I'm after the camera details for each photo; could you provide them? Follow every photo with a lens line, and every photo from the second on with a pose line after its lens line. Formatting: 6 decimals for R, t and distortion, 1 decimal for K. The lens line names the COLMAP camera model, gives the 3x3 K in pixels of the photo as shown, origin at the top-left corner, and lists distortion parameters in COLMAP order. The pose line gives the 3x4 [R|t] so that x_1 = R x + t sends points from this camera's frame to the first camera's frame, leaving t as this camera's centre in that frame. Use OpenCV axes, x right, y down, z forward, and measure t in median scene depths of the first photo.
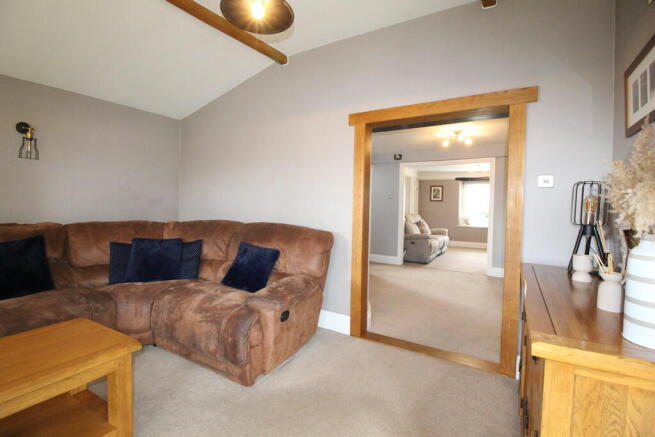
lens RADIAL K [[305.7, 0, 328.7], [0, 305.7, 207.8], [0, 0, 1]] dist [-0.000735, -0.000700]
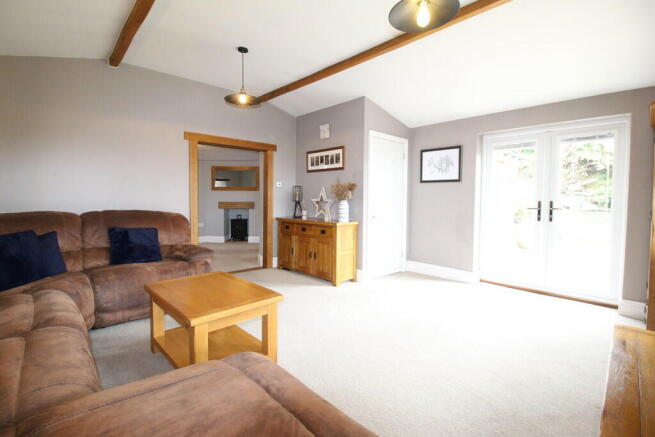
lens RADIAL K [[305.7, 0, 328.7], [0, 305.7, 207.8], [0, 0, 1]] dist [-0.000735, -0.000700]
pose [[0.294084, -0.044586, 0.954739, -1.393715], [0.006307, 0.998980, 0.044710, -0.007719], [-0.955759, -0.007127, 0.294066, -0.097394]]
